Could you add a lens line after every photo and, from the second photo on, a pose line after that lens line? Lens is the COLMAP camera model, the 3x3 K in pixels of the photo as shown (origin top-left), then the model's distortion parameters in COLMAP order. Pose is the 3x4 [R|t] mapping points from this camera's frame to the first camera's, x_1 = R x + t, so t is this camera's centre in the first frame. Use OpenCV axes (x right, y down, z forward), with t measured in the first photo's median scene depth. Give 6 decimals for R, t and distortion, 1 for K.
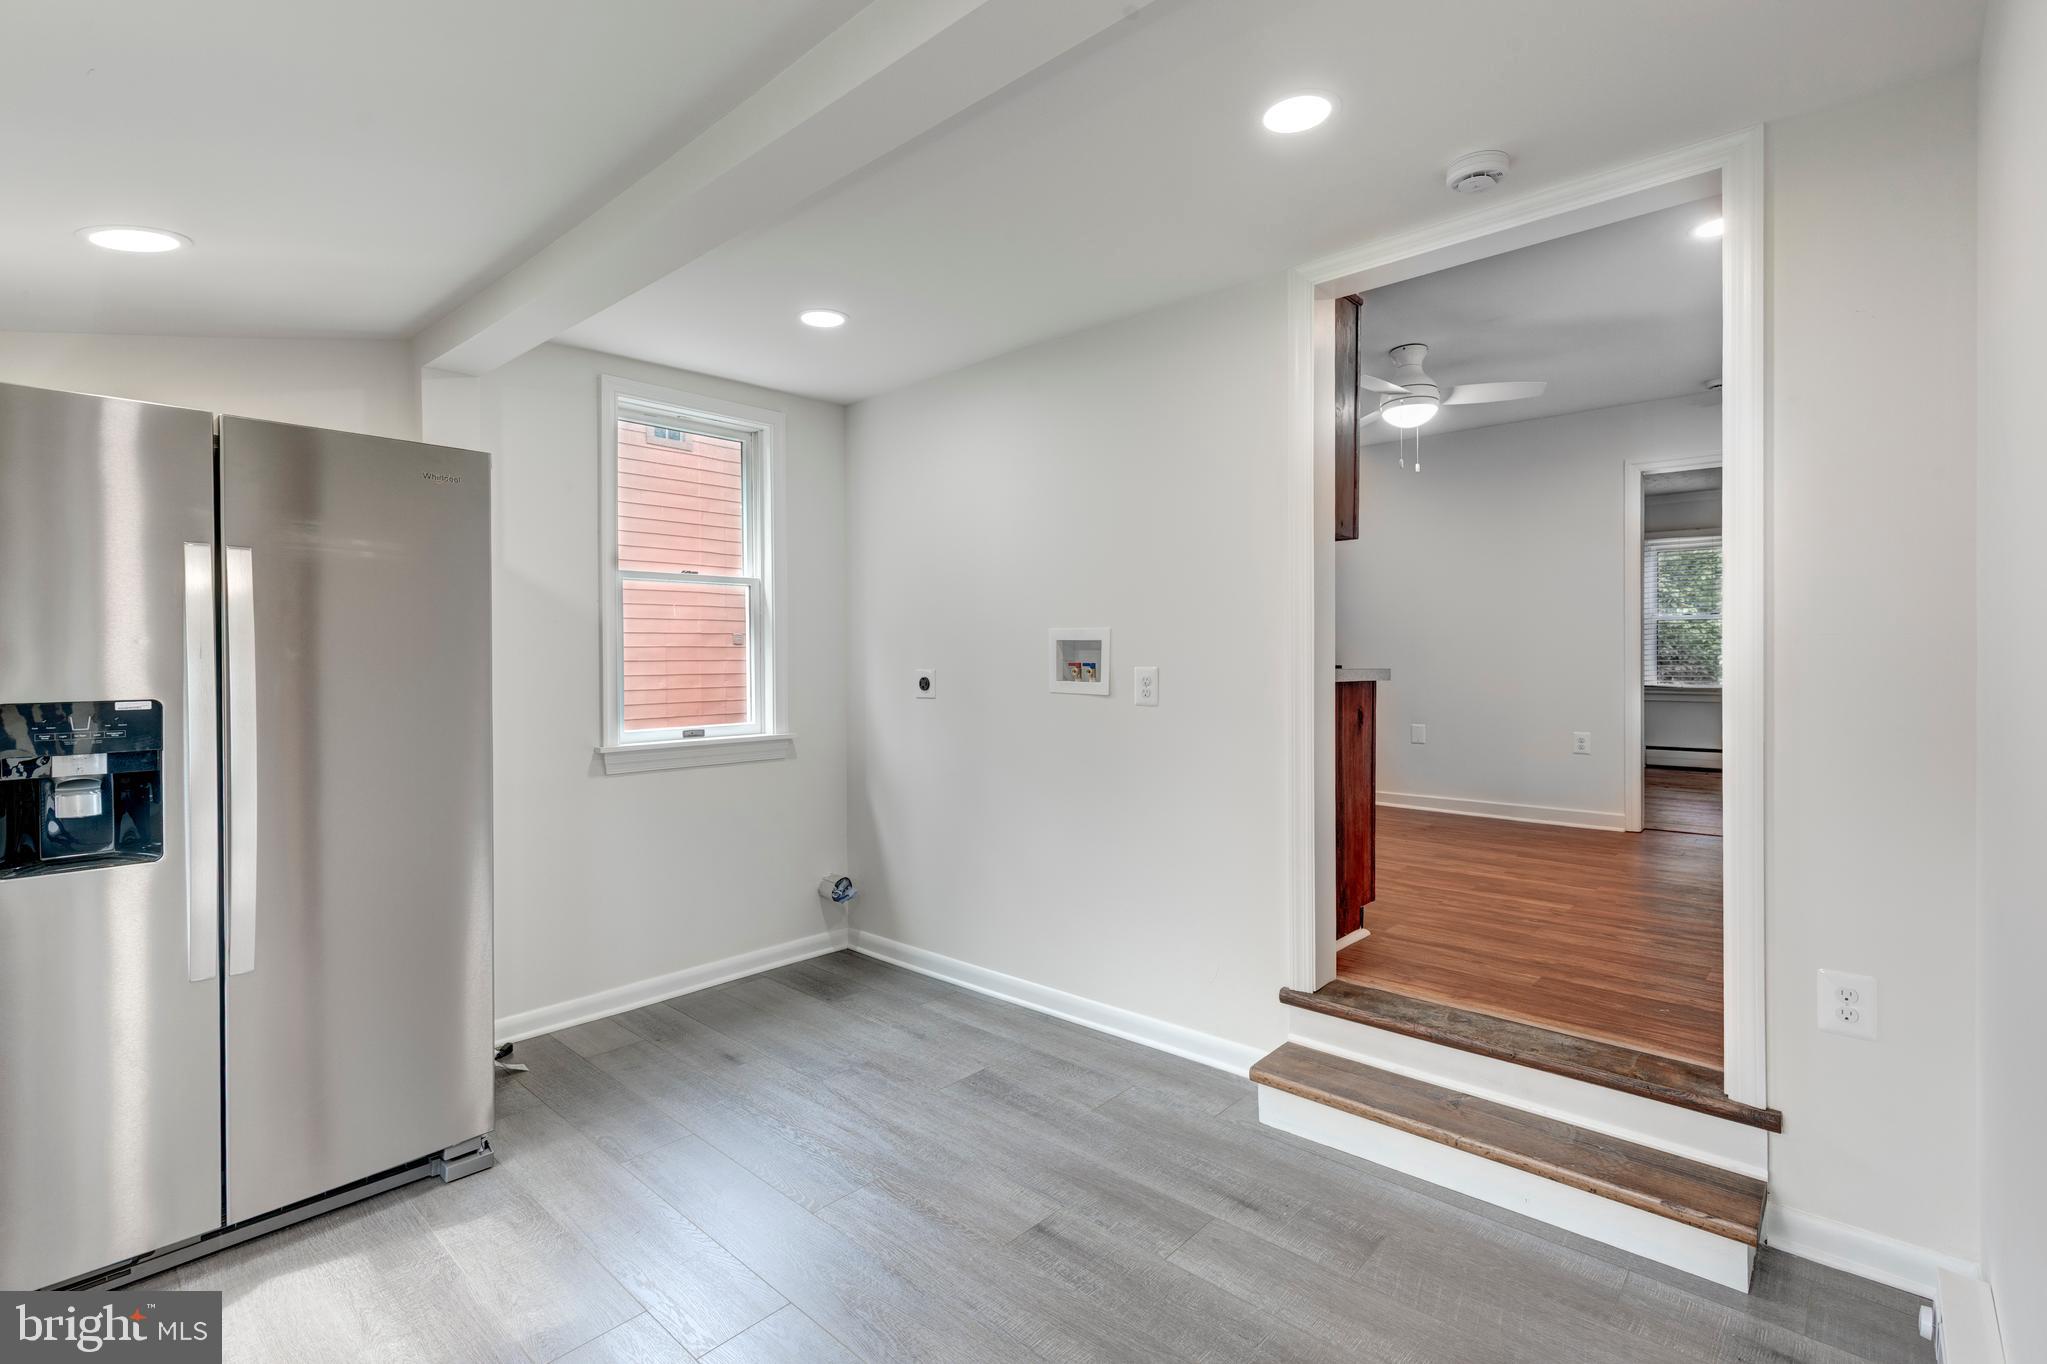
lens RADIAL K [[923.4, 0, 1023.7], [0, 923.4, 670.5], [0, 0, 1]] dist [0.002361, 0.000016]
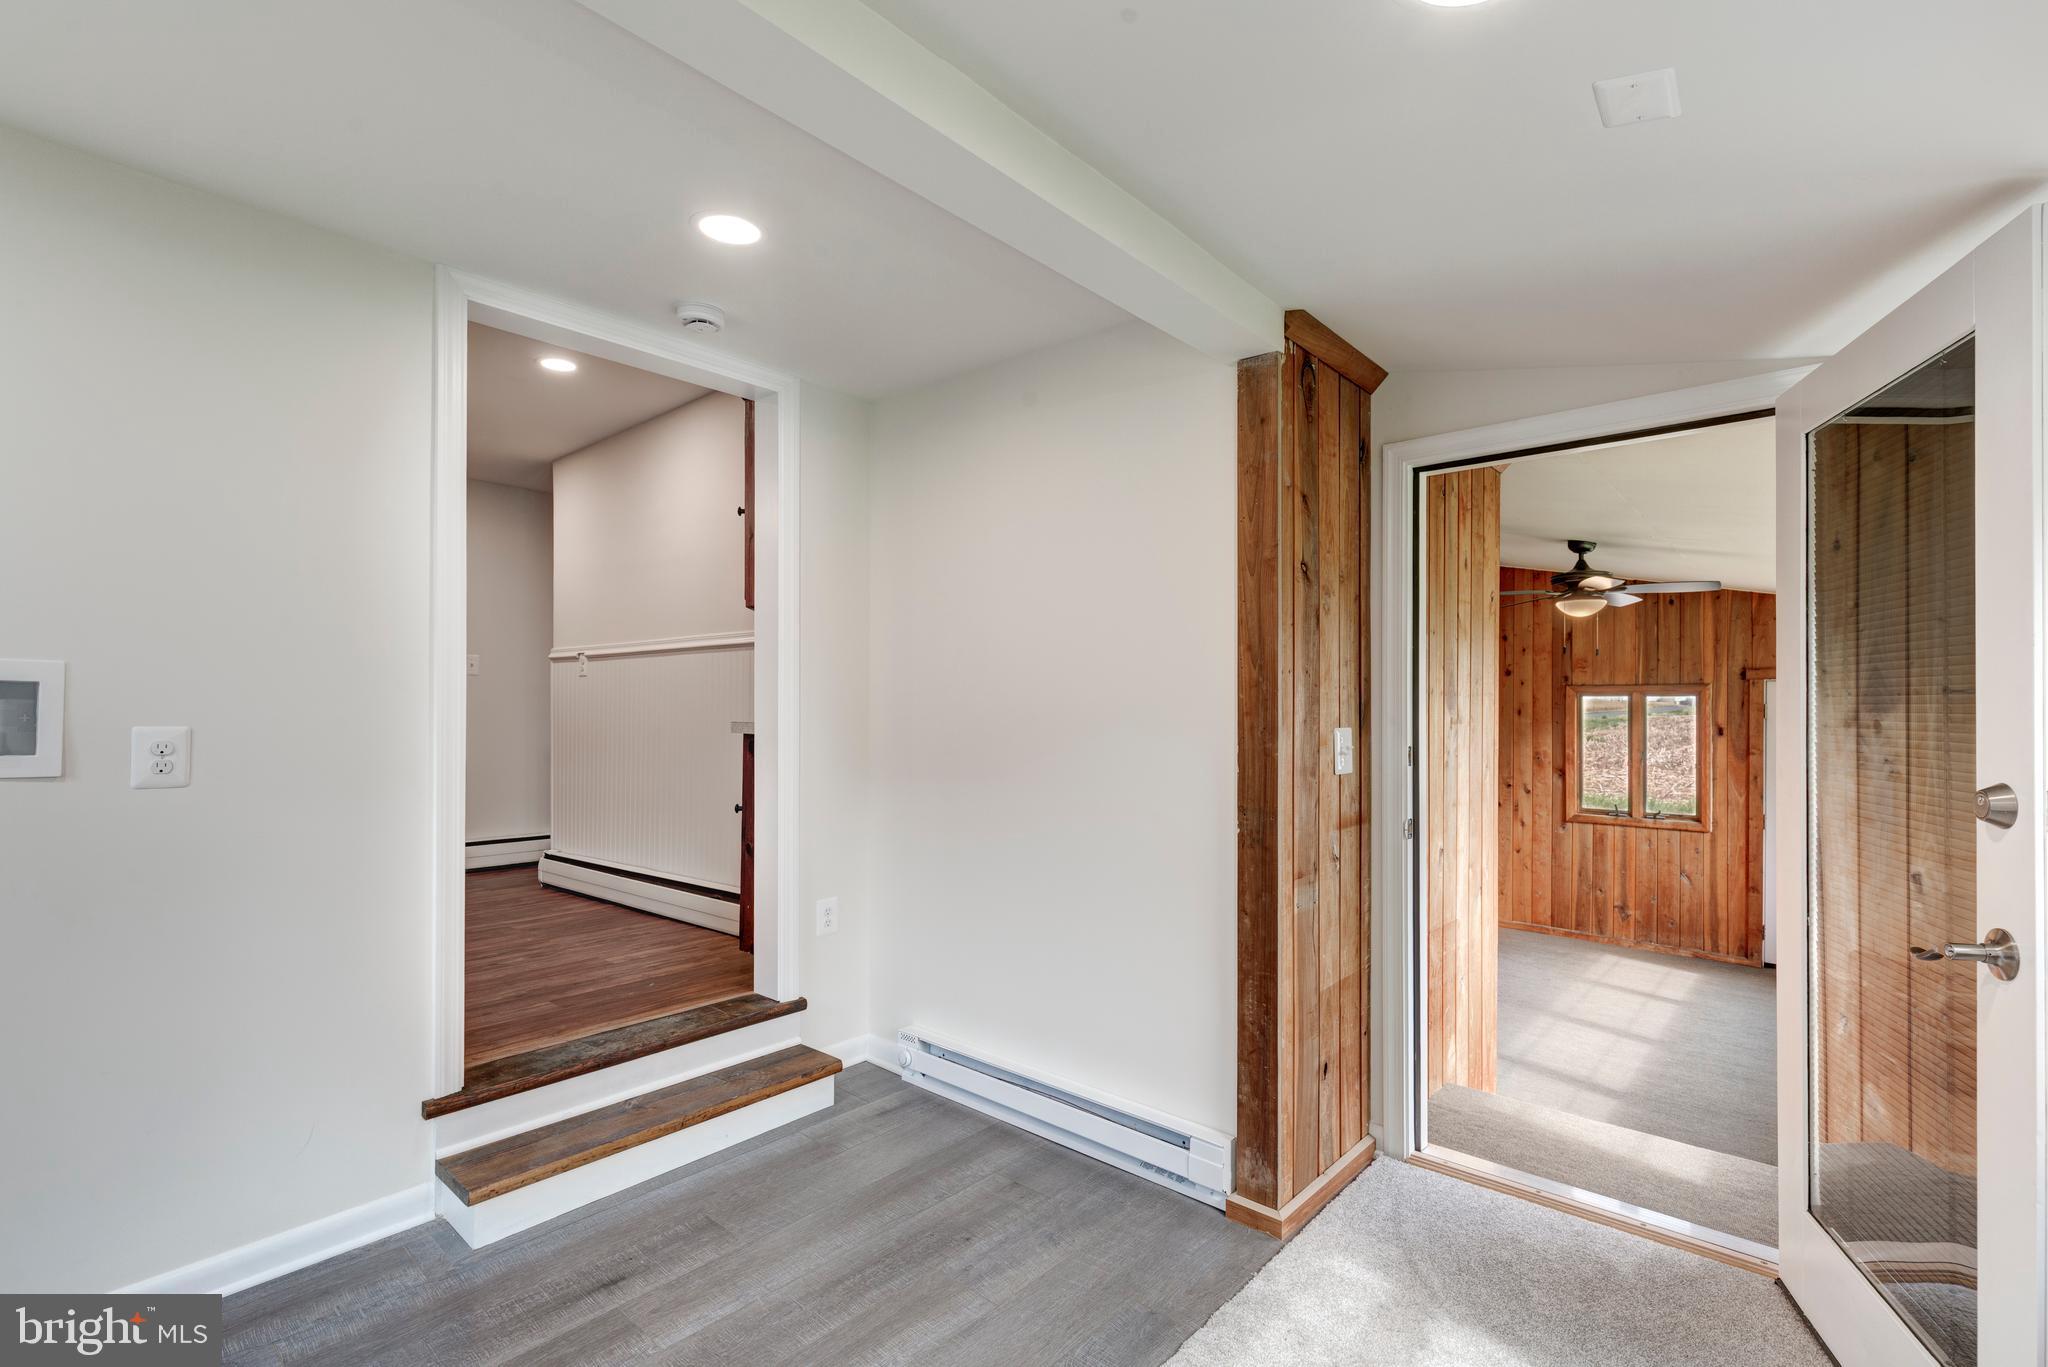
lens RADIAL K [[939.4, 0, 1021.5], [0, 939.4, 707.7], [0, 0, 1]] dist [0.002865, 0.000301]
pose [[-0.010209, 0.004089, 0.999940, -0.650995], [0.008893, 0.999952, -0.003998, -0.011706], [-0.999908, 0.008852, -0.010245, 0.505024]]
